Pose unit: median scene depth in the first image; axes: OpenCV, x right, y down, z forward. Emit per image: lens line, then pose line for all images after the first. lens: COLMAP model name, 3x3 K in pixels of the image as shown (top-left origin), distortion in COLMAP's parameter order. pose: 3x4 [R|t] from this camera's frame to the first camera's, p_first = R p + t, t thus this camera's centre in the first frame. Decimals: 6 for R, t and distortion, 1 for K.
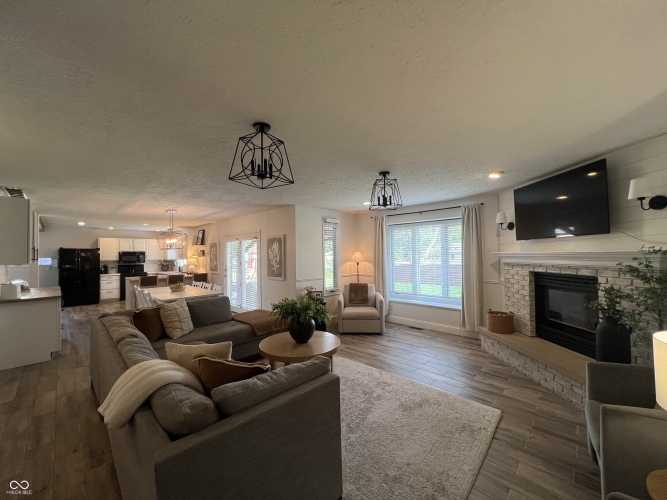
lens RADIAL K [[267.7, 0, 331.9], [0, 267.7, 250.6], [0, 0, 1]] dist [0.000415, 0.000345]
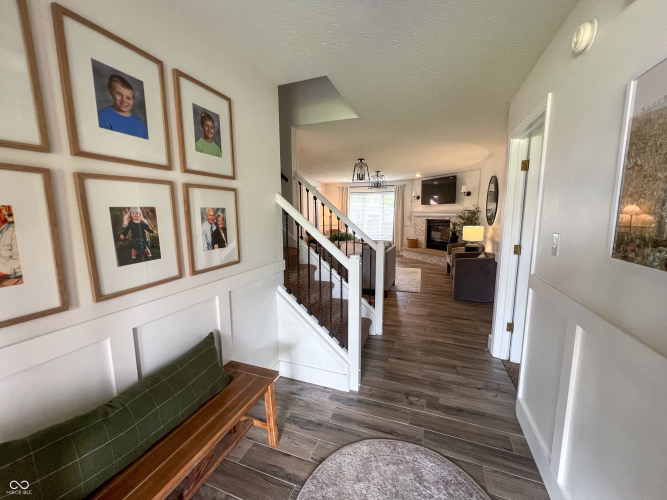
lens RADIAL K [[271.2, 0, 334.1], [0, 271.2, 250.0], [0, 0, 1]] dist [0.005903, -0.002161]
pose [[0.913909, -0.044985, 0.403419, -0.783712], [-0.015369, 0.989293, 0.145135, 0.014109], [-0.405628, -0.138840, 0.903432, -0.680509]]
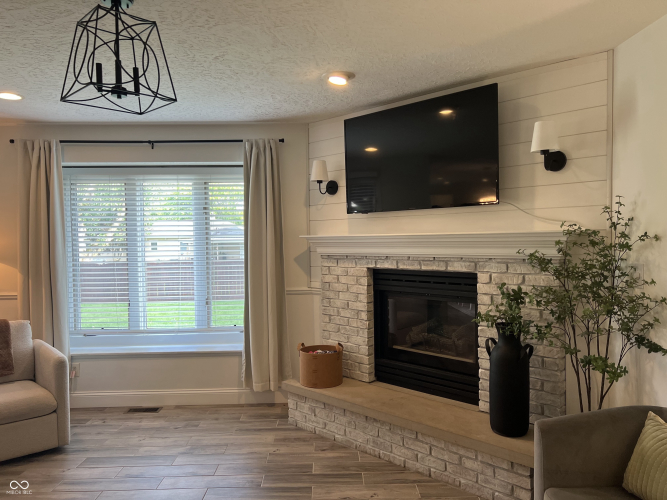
lens RADIAL K [[500.1, 0, 337.5], [0, 500.1, 251.1], [0, 0, 1]] dist [0.048565, -0.035627]
pose [[0.706799, -0.015958, 0.707234, -0.050954], [-0.005901, 0.999578, 0.028451, 0.010130], [-0.707389, -0.024283, 0.706407, 0.265011]]
